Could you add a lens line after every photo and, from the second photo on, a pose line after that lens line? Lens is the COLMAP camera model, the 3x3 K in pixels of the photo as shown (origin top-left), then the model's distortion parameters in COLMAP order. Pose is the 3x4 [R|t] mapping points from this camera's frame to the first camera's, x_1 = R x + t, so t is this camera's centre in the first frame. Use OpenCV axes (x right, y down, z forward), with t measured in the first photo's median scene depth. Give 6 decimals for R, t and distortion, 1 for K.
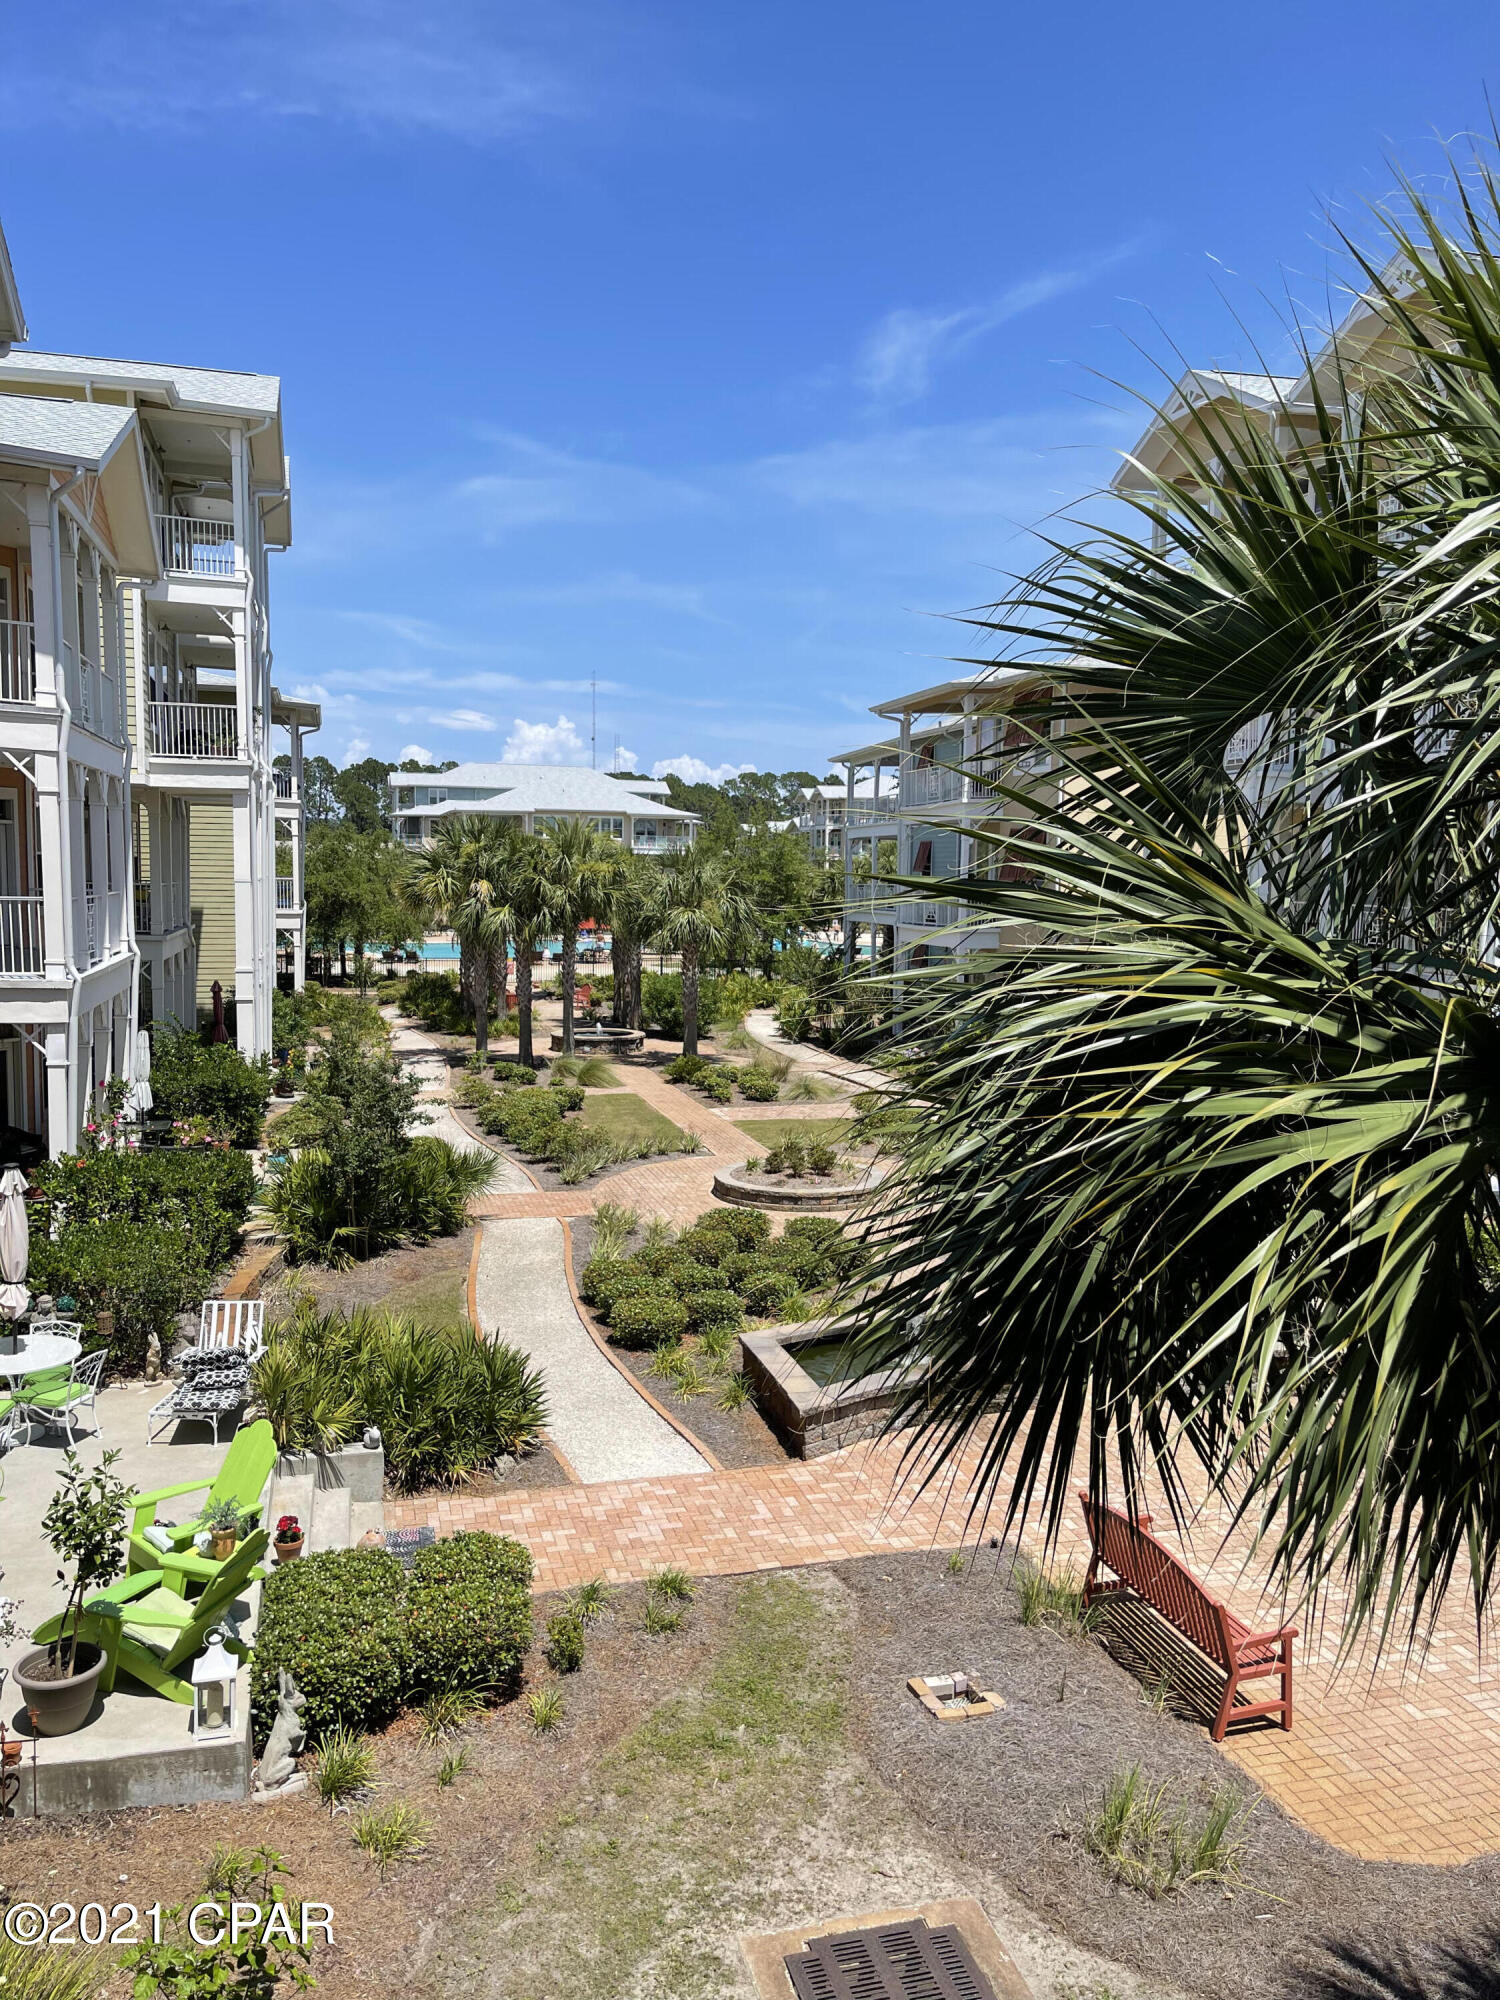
lens RADIAL K [[1494.4, 0, 733.9], [0, 1494.4, 1018.1], [0, 0, 1]] dist [0.040616, -0.058074]
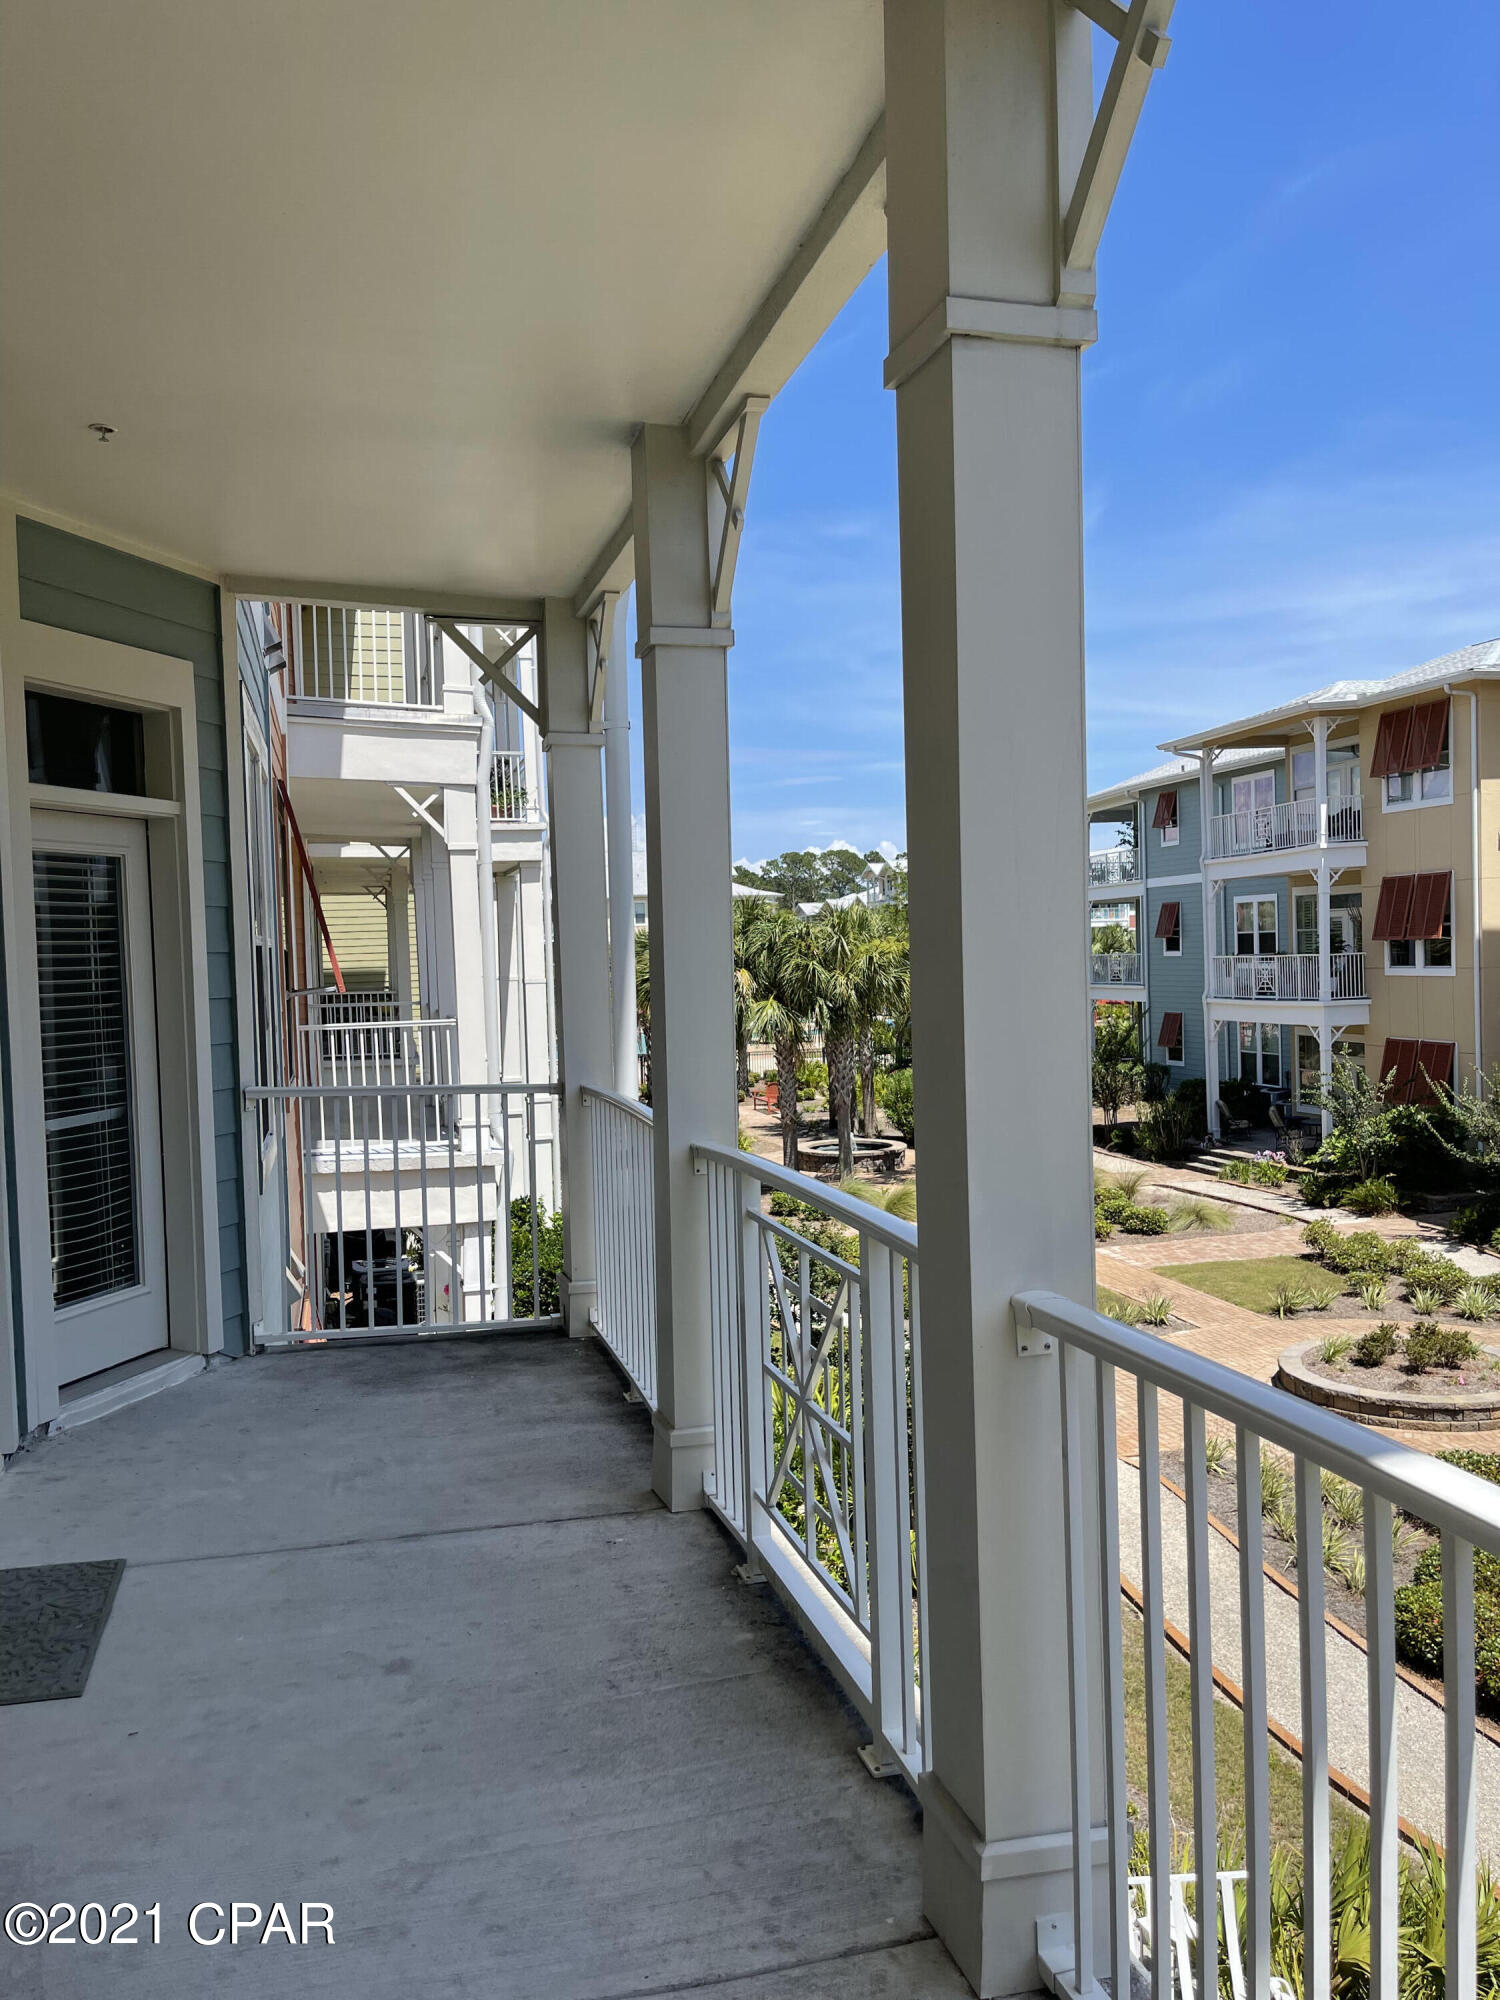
lens RADIAL K [[1494.4, 0, 733.9], [0, 1494.4, 1018.1], [0, 0, 1]] dist [0.040616, -0.058074]
pose [[0.999008, -0.043562, -0.009253, -0.165521], [0.042985, 0.997537, -0.055426, -0.020368], [0.011645, 0.054974, 0.998420, 0.187747]]
